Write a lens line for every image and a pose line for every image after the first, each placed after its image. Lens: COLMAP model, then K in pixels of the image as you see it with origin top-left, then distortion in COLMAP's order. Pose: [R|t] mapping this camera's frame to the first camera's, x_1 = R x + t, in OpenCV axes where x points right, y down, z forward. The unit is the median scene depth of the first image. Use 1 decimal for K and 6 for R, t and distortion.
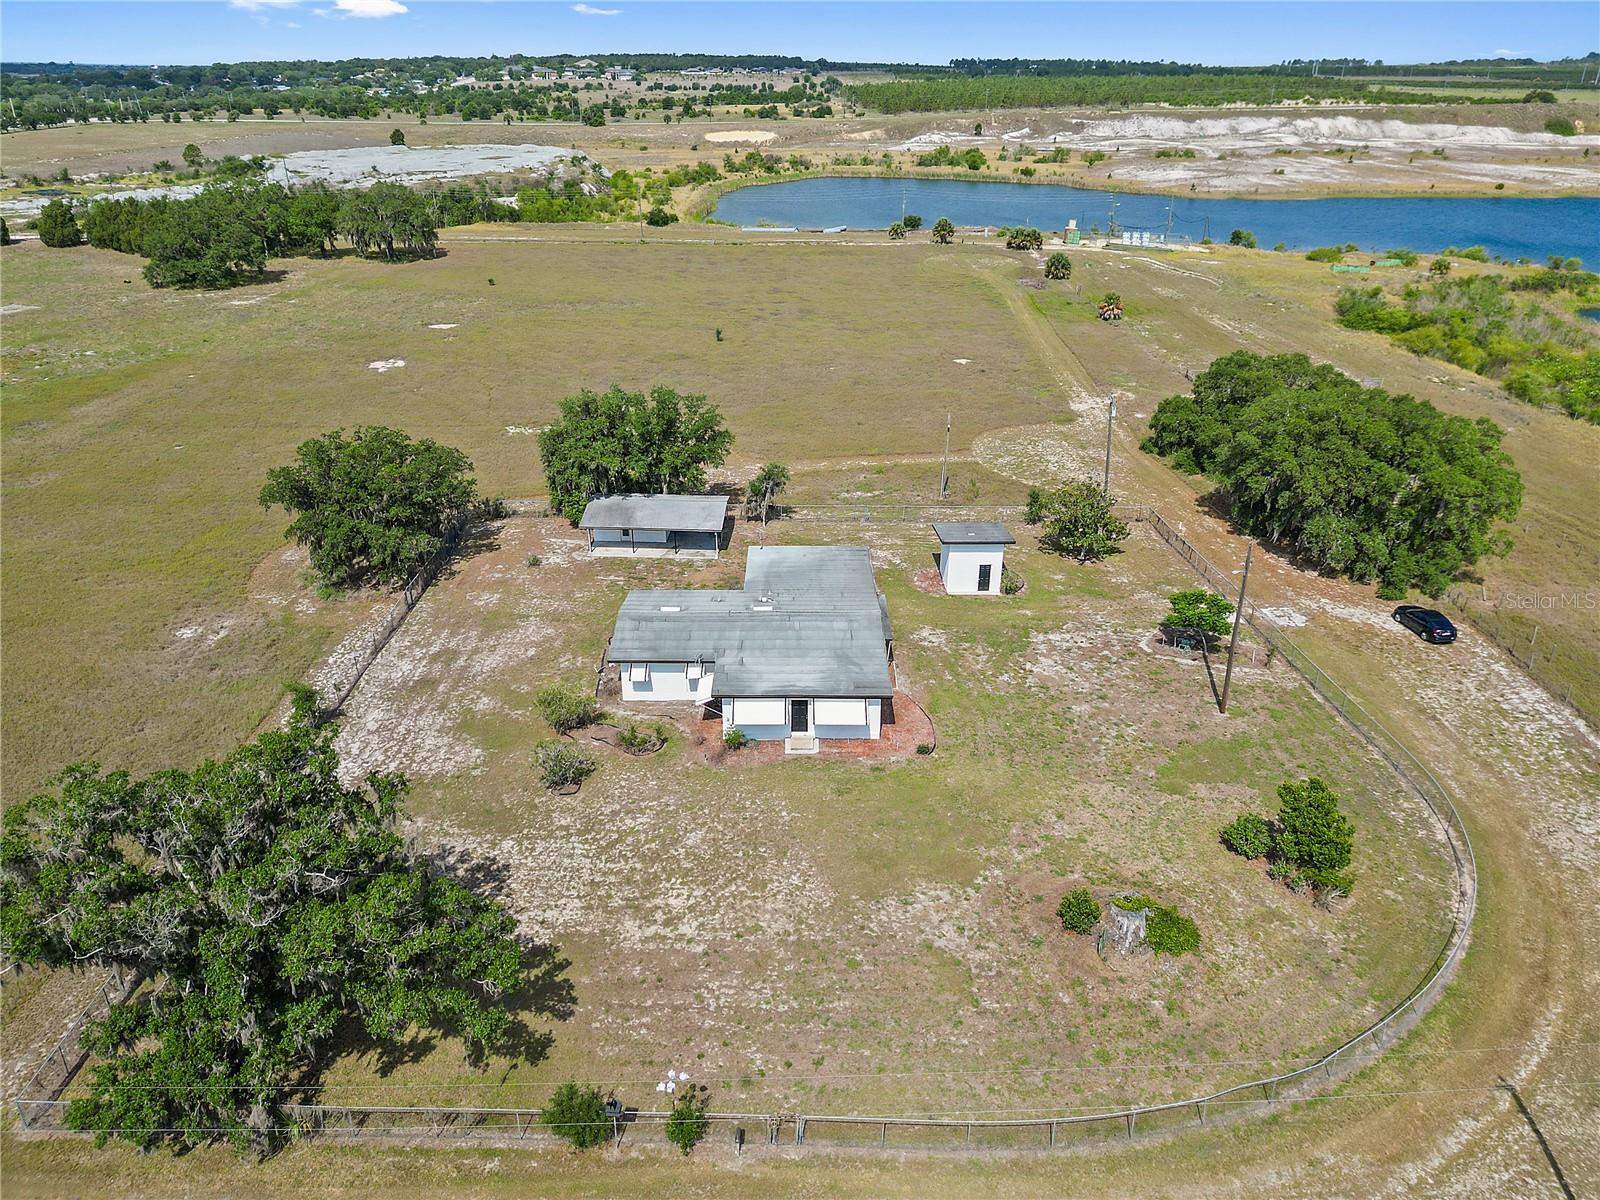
lens RADIAL K [[1135.0, 0, 796.3], [0, 1135.0, 586.5], [0, 0, 1]] dist [0.071371, -0.066839]
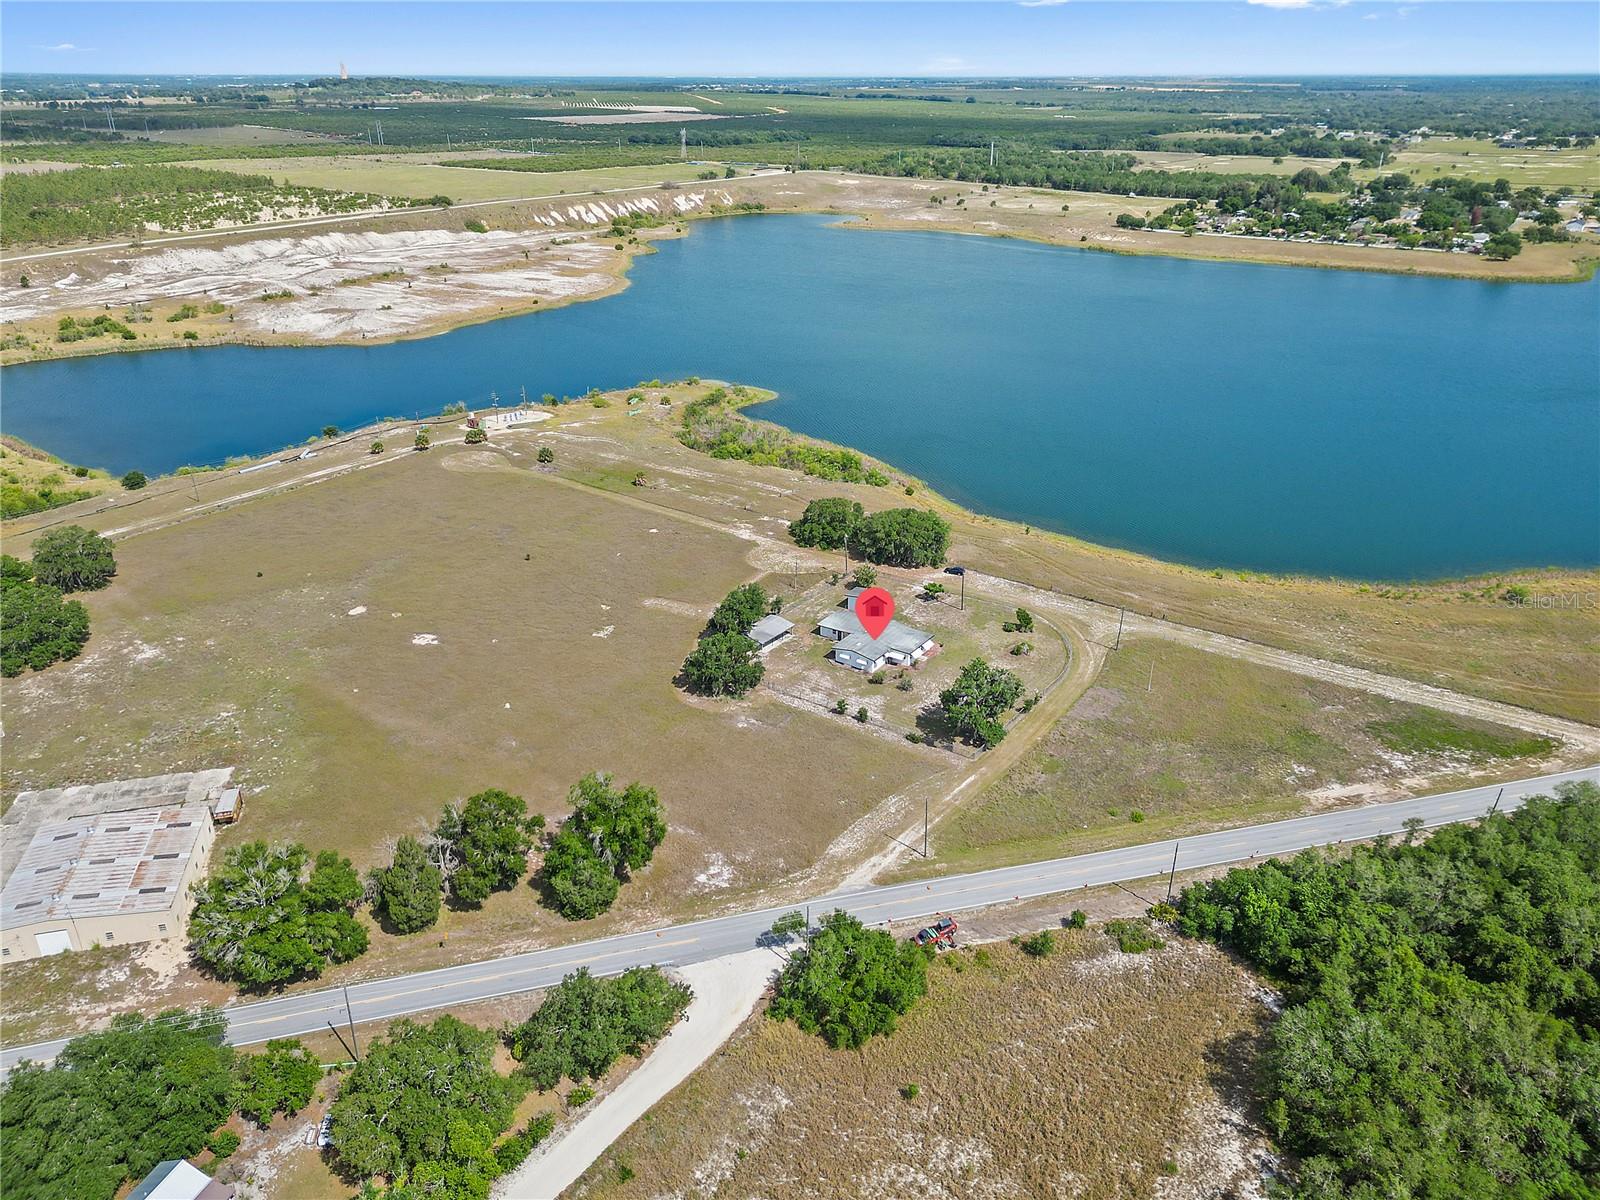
lens RADIAL K [[1135.0, 0, 796.6], [0, 1135.0, 601.6], [0, 0, 1]] dist [0.071371, -0.066839]
pose [[0.567345, -0.348687, 0.746014, -2.362694], [0.340599, 0.924169, 0.172930, -0.649639], [-0.749741, 0.155981, 0.643085, -0.855066]]
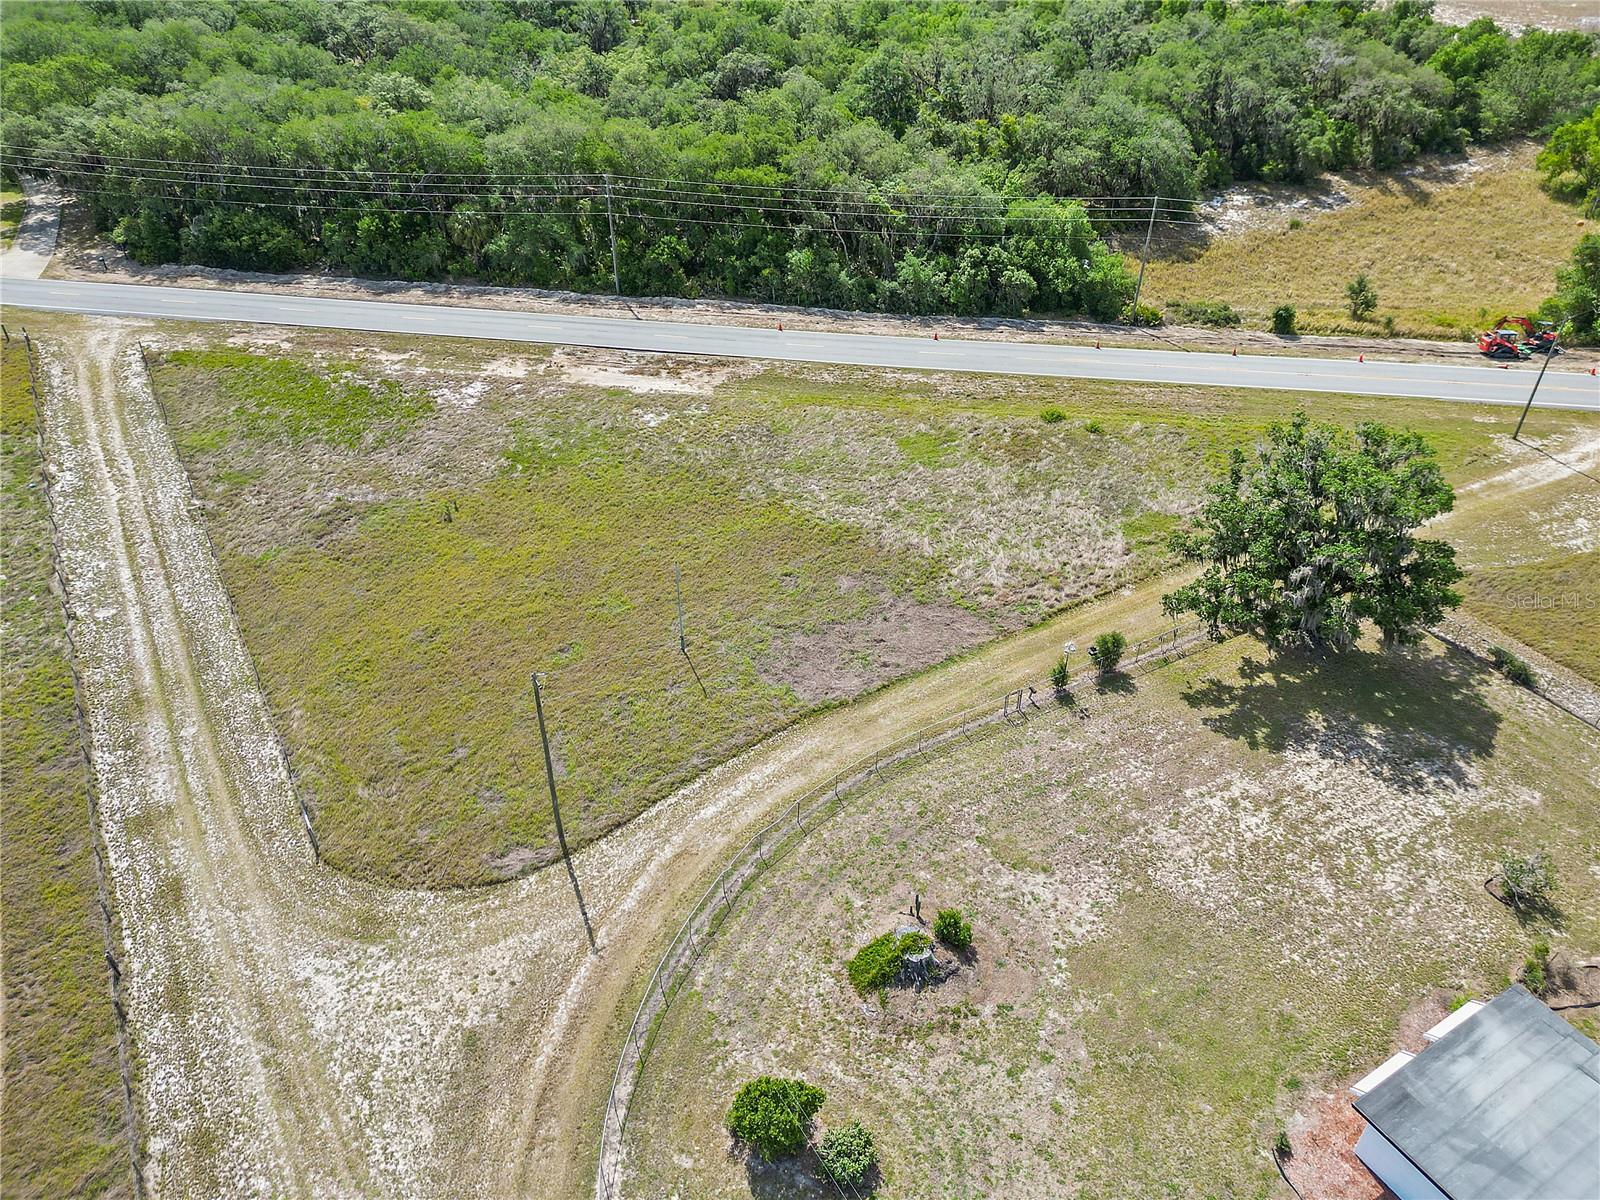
lens RADIAL K [[1135.0, 0, 795.2], [0, 1135.0, 598.8], [0, 0, 1]] dist [0.071371, -0.066839]
pose [[-0.859300, 0.305782, -0.410001, 0.463244], [-0.205433, 0.527770, 0.824170, -0.463313], [0.468403, 0.792437, -0.390695, 0.722871]]
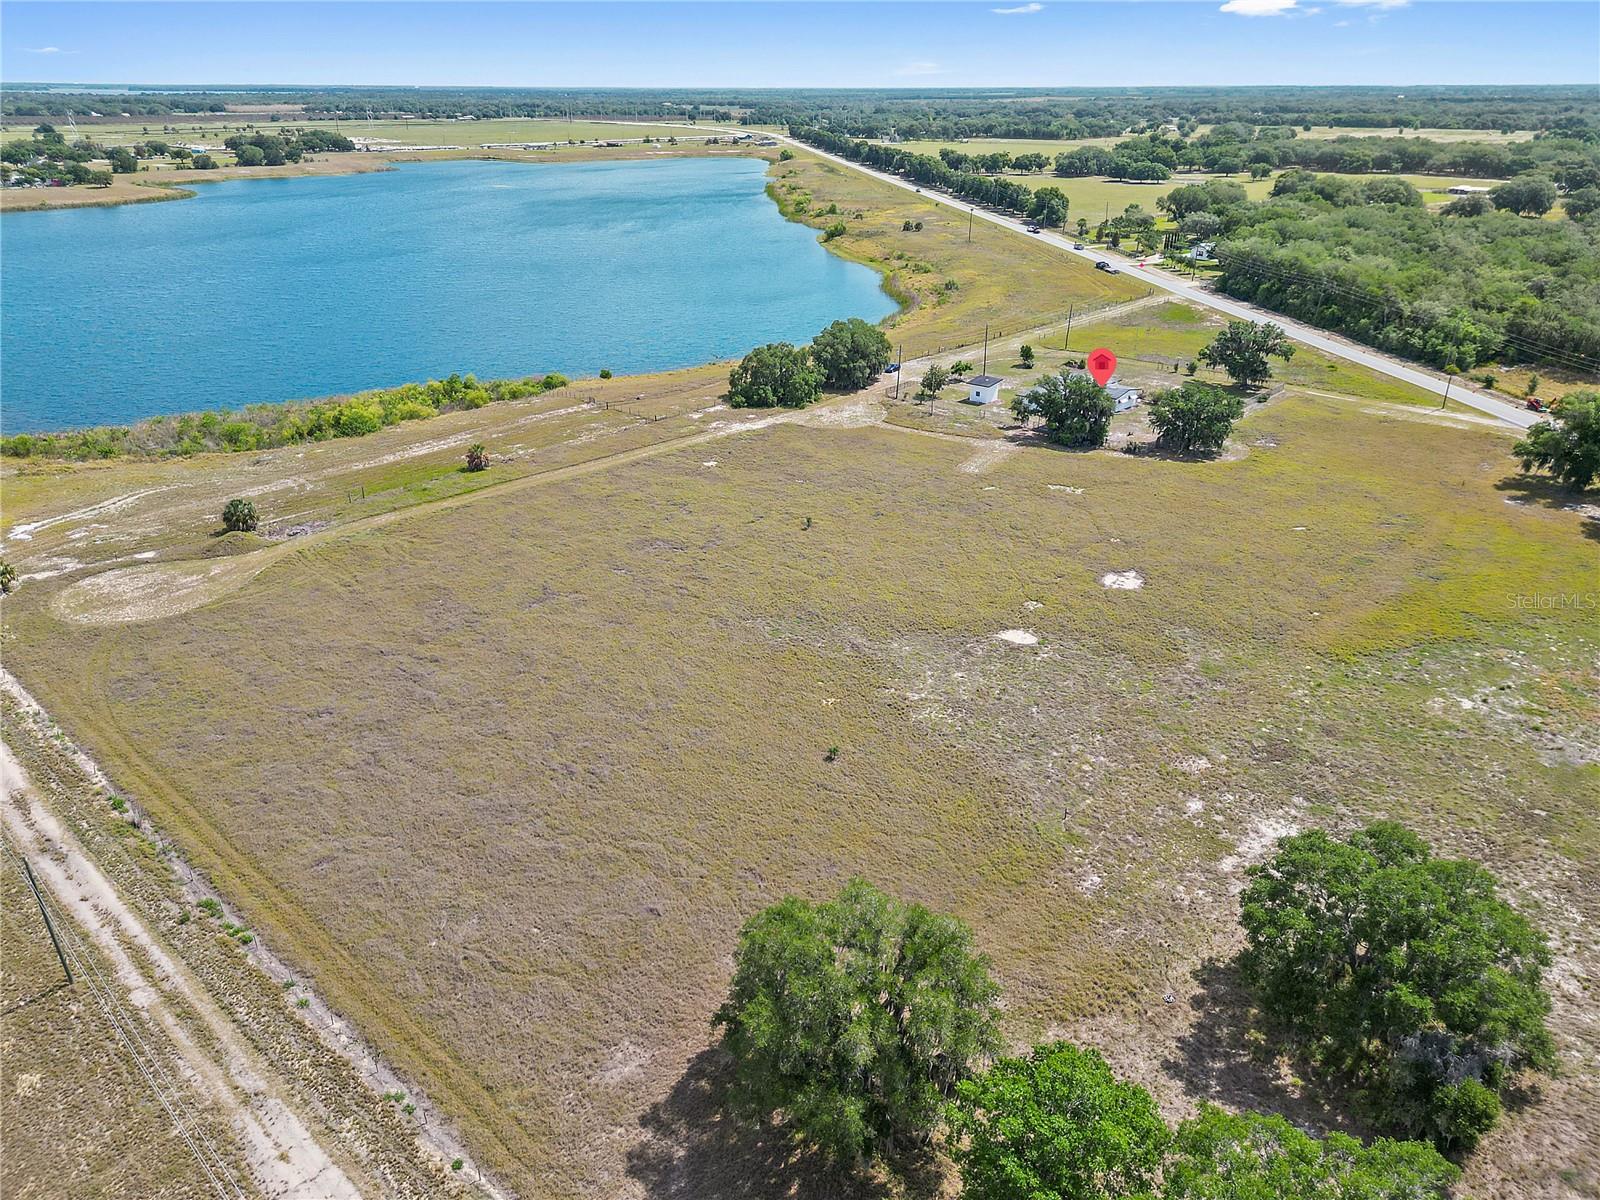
lens RADIAL K [[1135.0, 0, 792.0], [0, 1135.0, 599.9], [0, 0, 1]] dist [0.071371, -0.066839]
pose [[-0.737036, -0.280667, 0.614821, -1.431388], [0.276728, 0.704622, 0.653398, -1.712167], [-0.616603, 0.651716, -0.441663, 3.064597]]
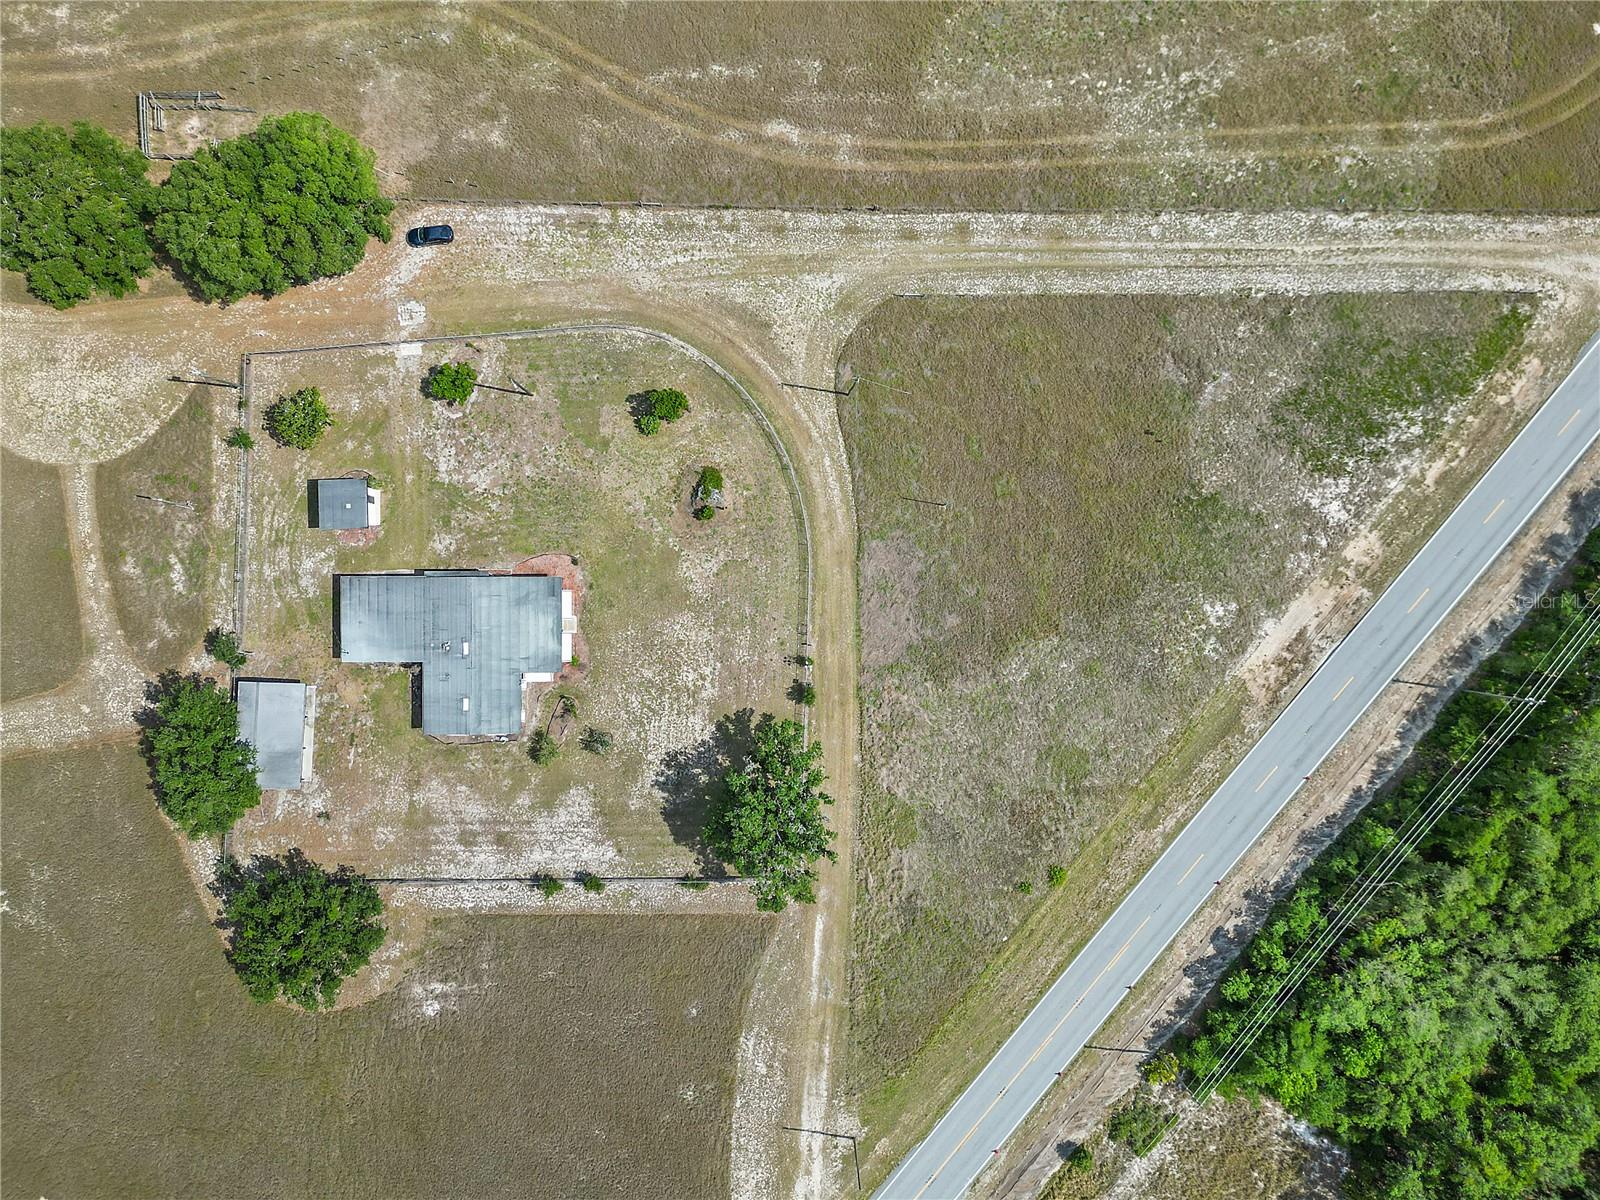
lens RADIAL K [[1135.0, 0, 810.6], [0, 1135.0, 595.2], [0, 0, 1]] dist [0.071371, -0.066839]
pose [[-0.001442, -0.999989, 0.004449, 0.037949], [0.390236, 0.003534, 0.920708, -1.241151], [-0.920714, 0.003064, 0.390227, -0.109556]]
